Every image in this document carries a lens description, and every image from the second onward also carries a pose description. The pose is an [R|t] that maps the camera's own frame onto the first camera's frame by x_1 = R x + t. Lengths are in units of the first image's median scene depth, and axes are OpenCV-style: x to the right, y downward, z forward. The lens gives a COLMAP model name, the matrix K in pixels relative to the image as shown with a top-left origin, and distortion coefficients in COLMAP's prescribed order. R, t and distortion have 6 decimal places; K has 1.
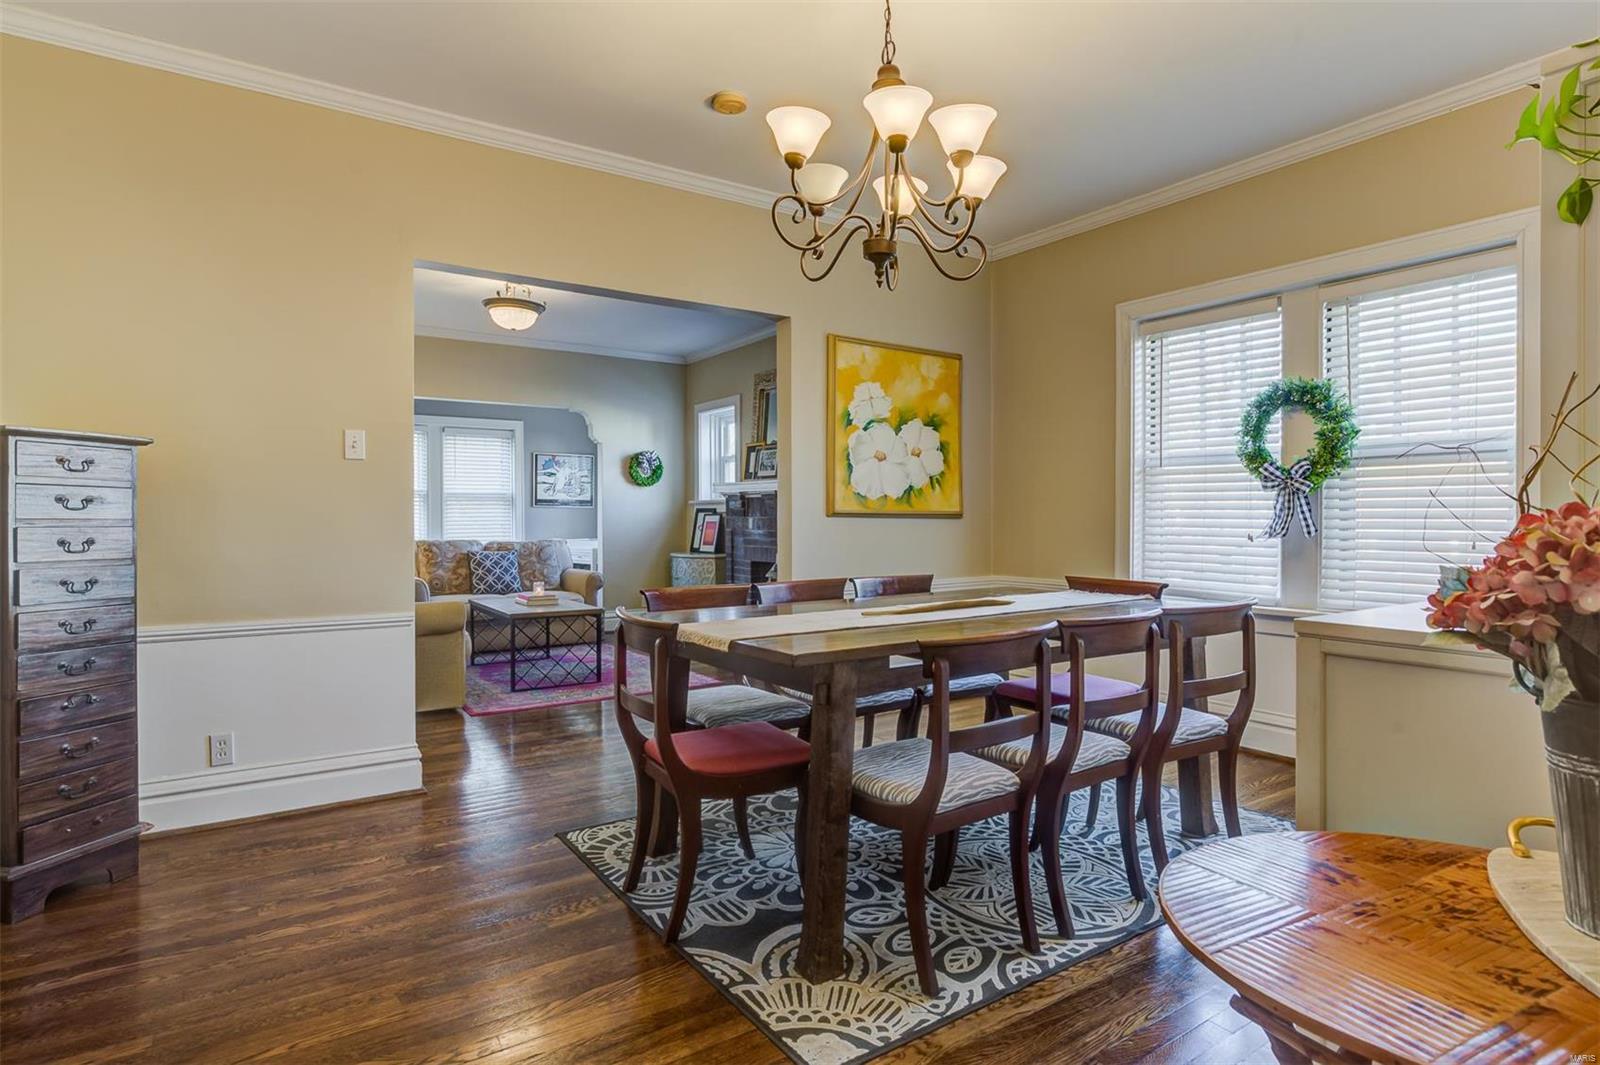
lens RADIAL K [[829.7, 0, 813.8], [0, 829.7, 521.8], [0, 0, 1]] dist [0.002201, -0.001022]
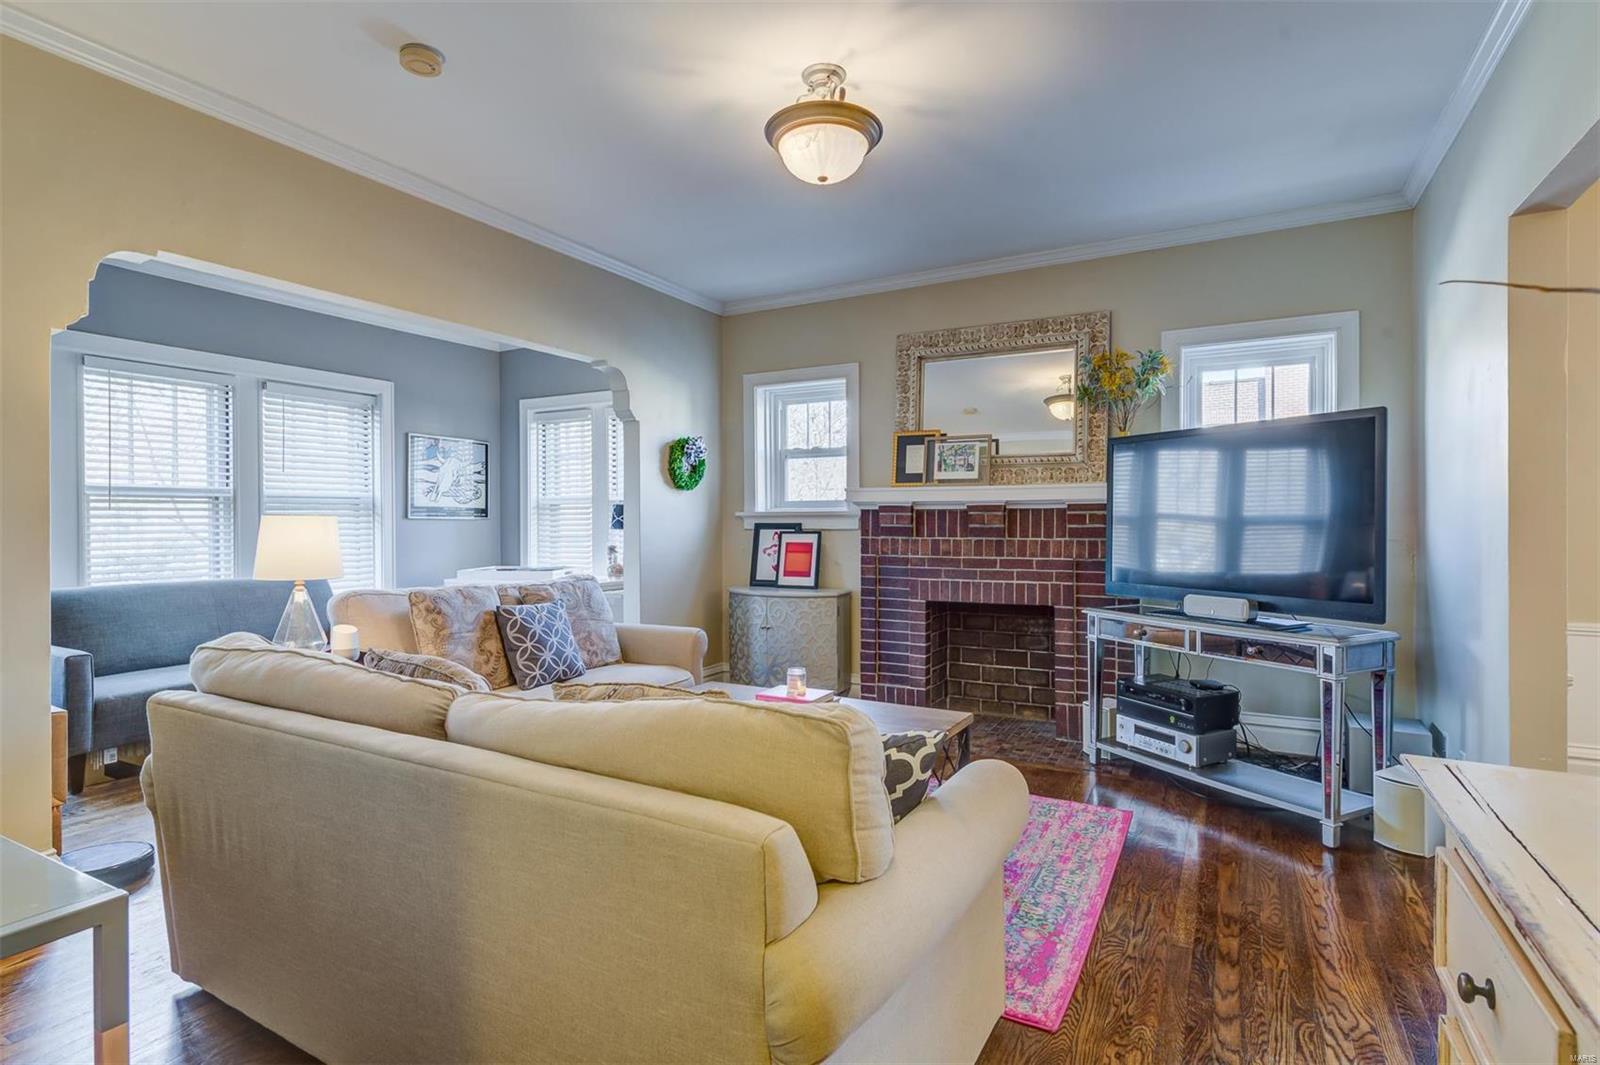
lens RADIAL K [[771.9, 0, 806.7], [0, 771.9, 522.7], [0, 0, 1]] dist [-0.000355, 0.000337]
pose [[0.896691, -0.001342, 0.442655, -0.440313], [0.003172, 0.999989, -0.003392, -0.015785], [-0.442646, 0.004446, 0.896685, 0.448960]]
